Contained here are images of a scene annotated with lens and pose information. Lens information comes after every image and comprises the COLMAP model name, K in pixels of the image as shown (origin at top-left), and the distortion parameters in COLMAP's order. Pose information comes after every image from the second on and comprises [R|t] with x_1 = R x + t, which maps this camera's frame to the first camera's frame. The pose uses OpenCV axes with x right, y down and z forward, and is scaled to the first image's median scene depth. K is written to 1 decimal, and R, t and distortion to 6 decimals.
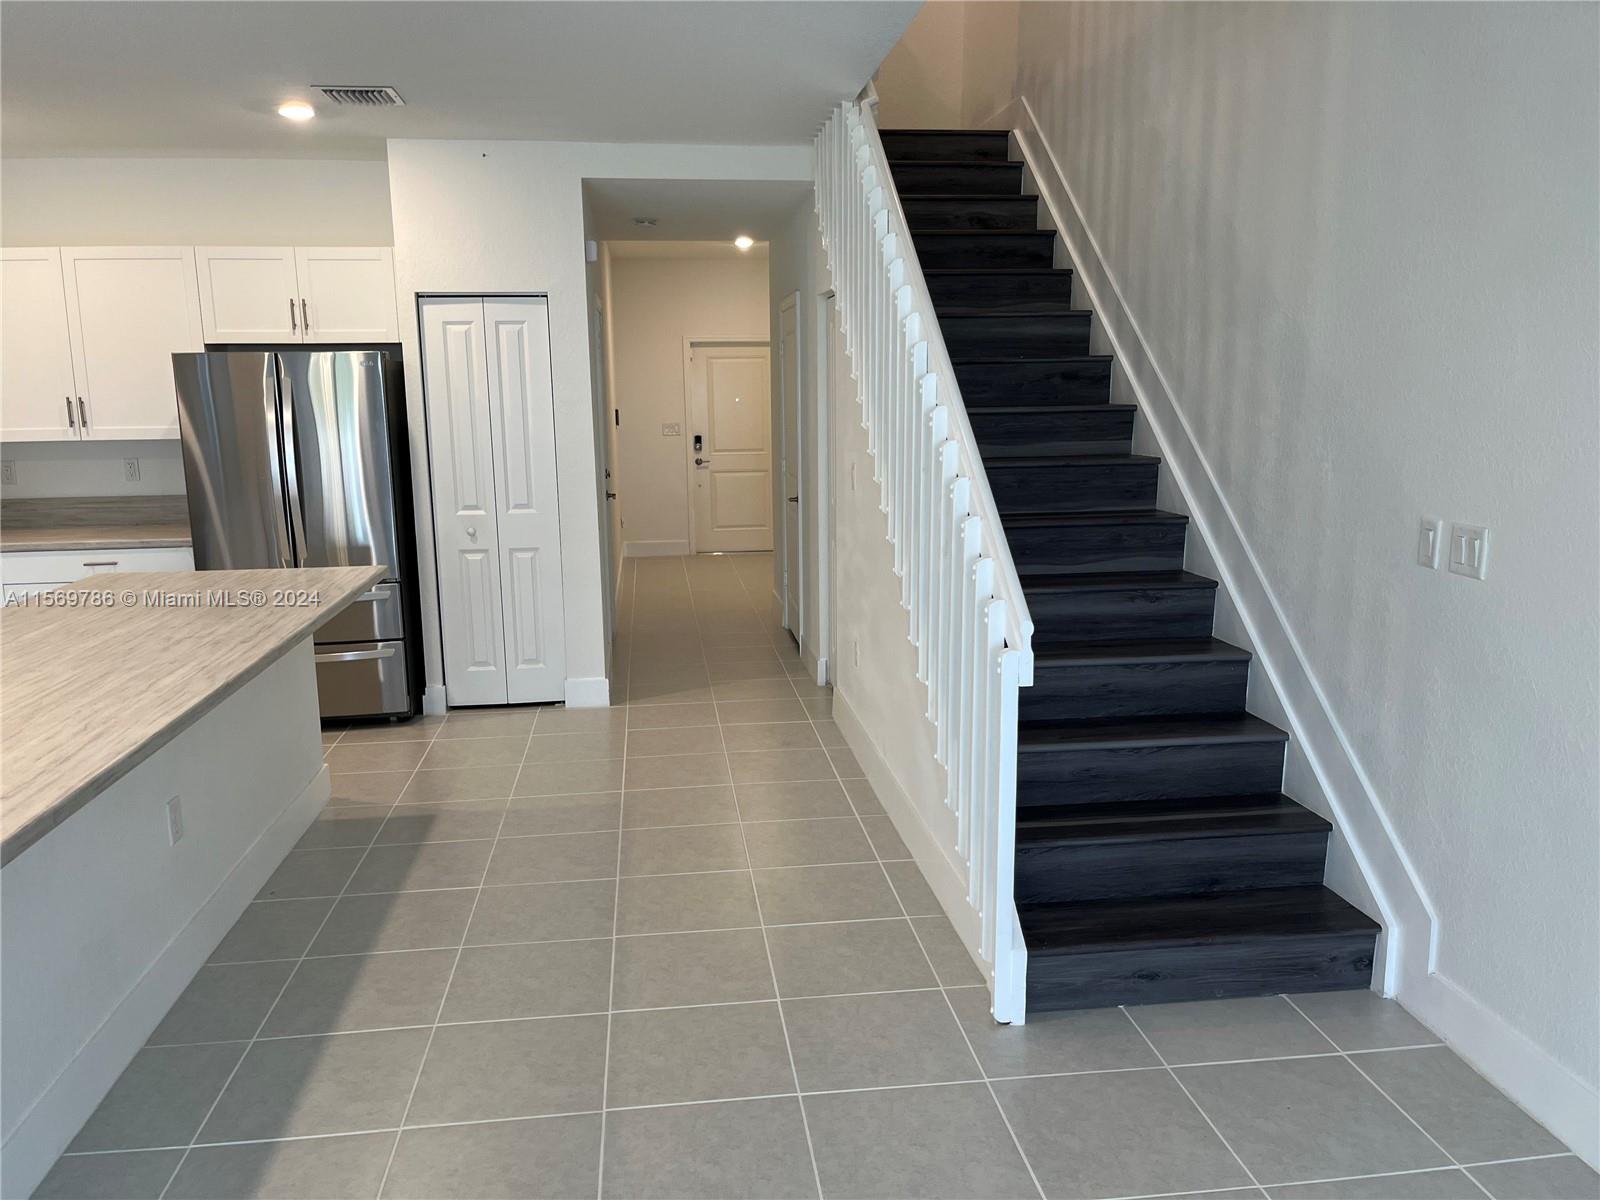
lens RADIAL K [[1219.3, 0, 806.5], [0, 1219.3, 609.0], [0, 0, 1]] dist [0.054880, -0.070908]
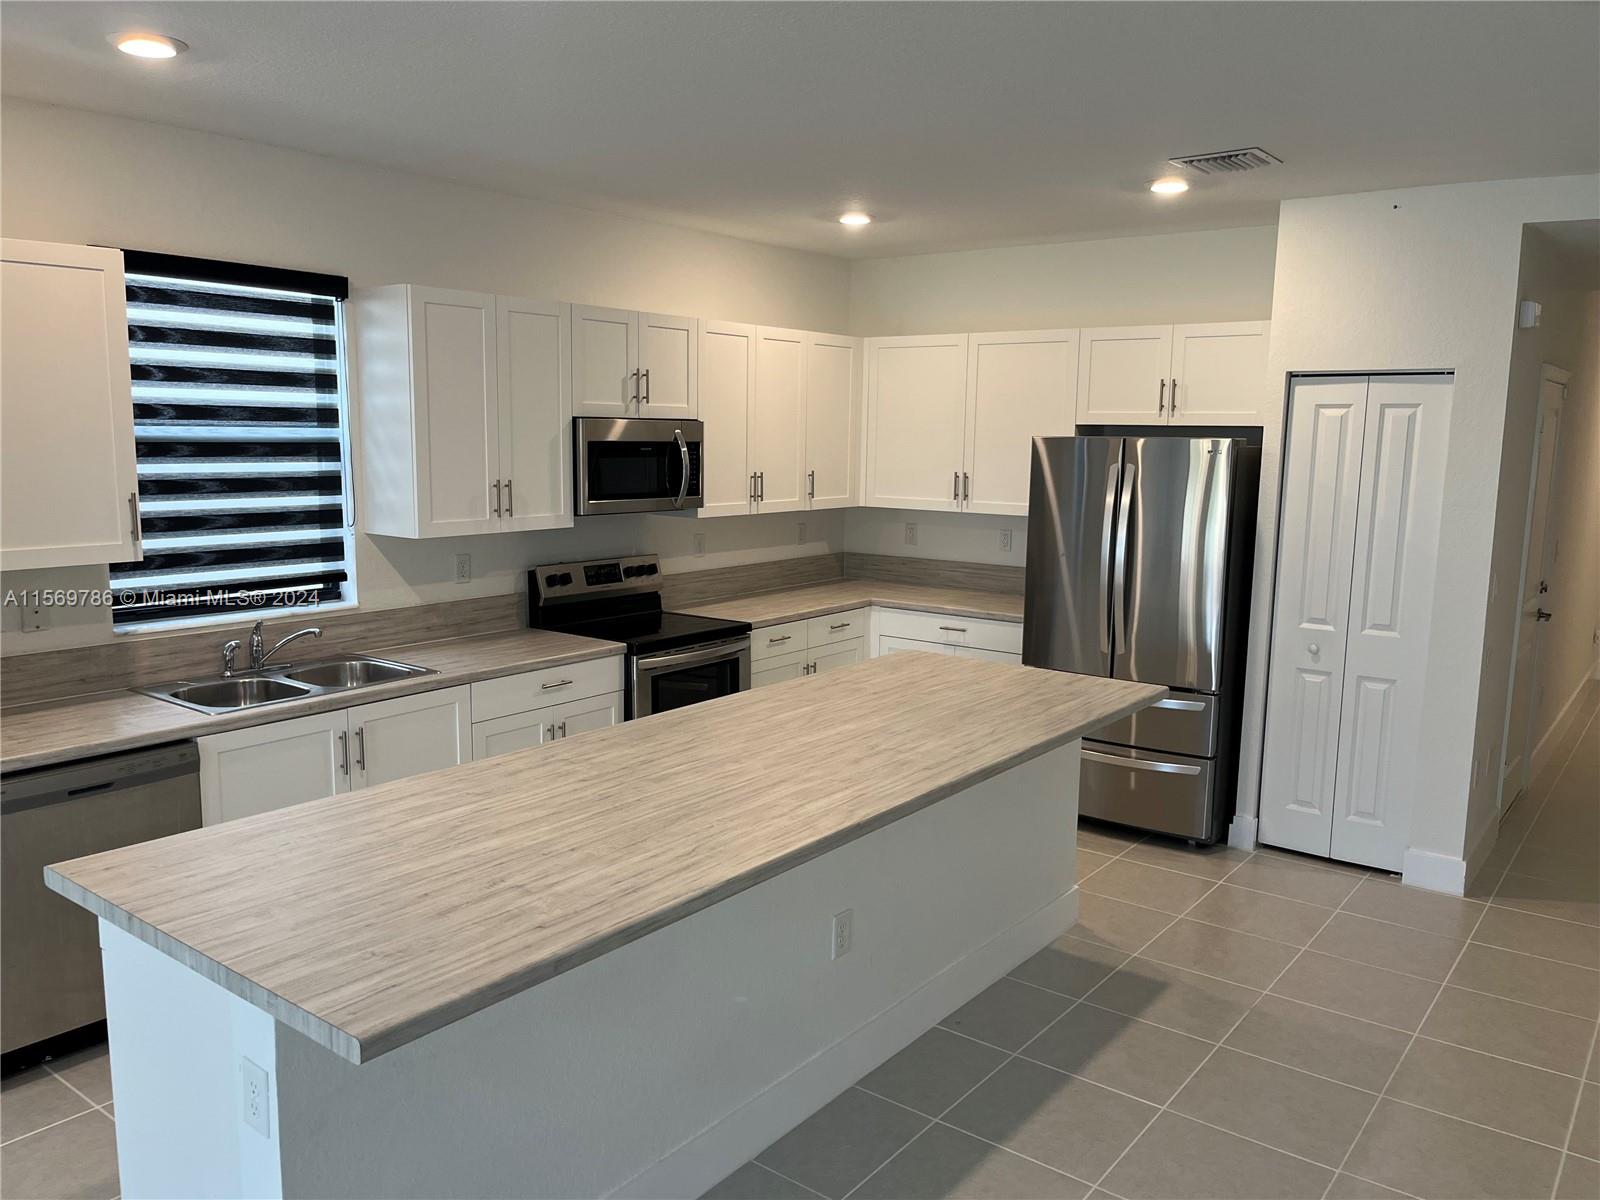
lens RADIAL K [[1219.3, 0, 792.1], [0, 1219.3, 611.1], [0, 0, 1]] dist [0.054880, -0.070908]
pose [[0.706578, 0.128048, -0.695954, 0.060770], [-0.151518, 0.988059, 0.027962, -0.059407], [0.691224, 0.085692, 0.717542, 0.140908]]
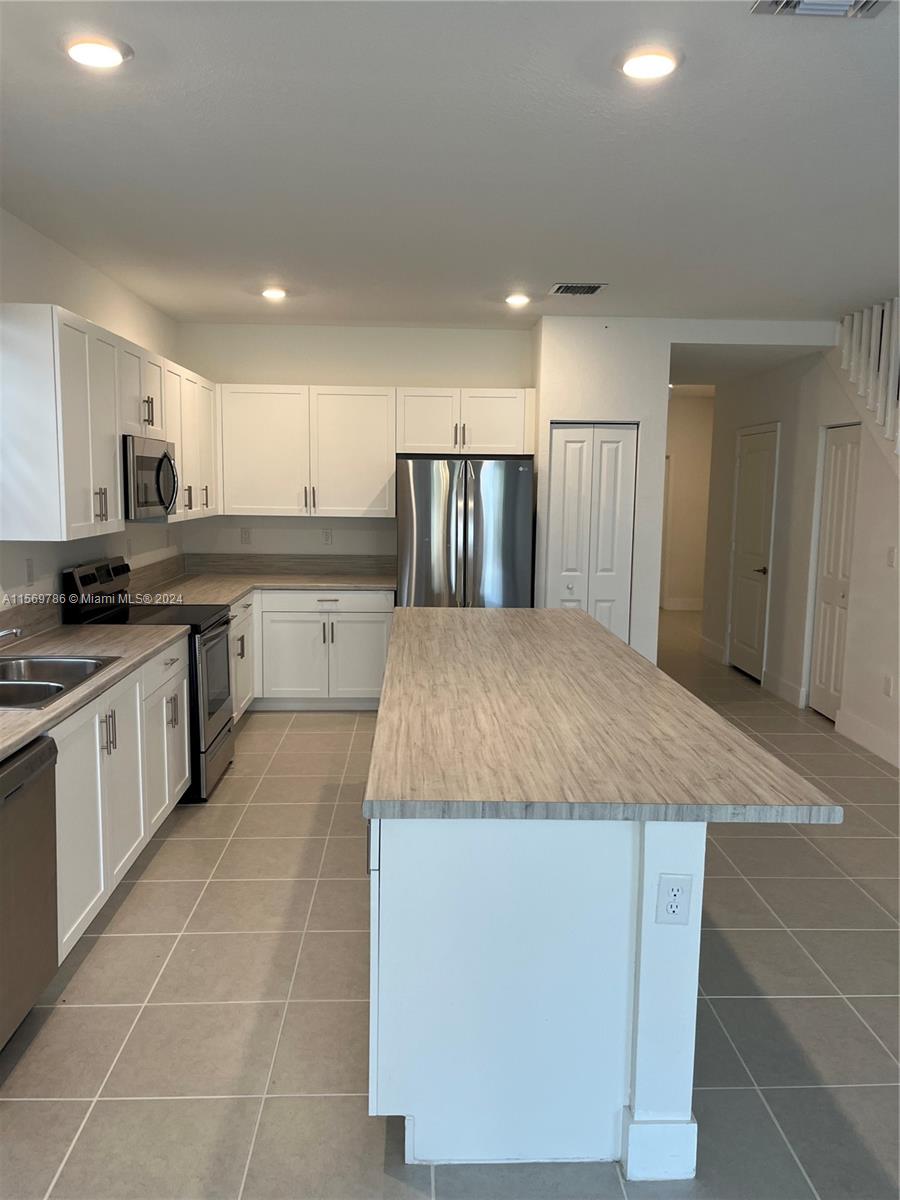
lens RADIAL K [[914.5, 0, 445.3], [0, 914.5, 600.5], [0, 0, 1]] dist [0.054880, -0.070908]
pose [[0.995130, 0.036454, -0.091584, -0.327073], [-0.041414, 0.997743, -0.052849, 0.015091], [0.089451, 0.056385, 0.994394, -0.069669]]
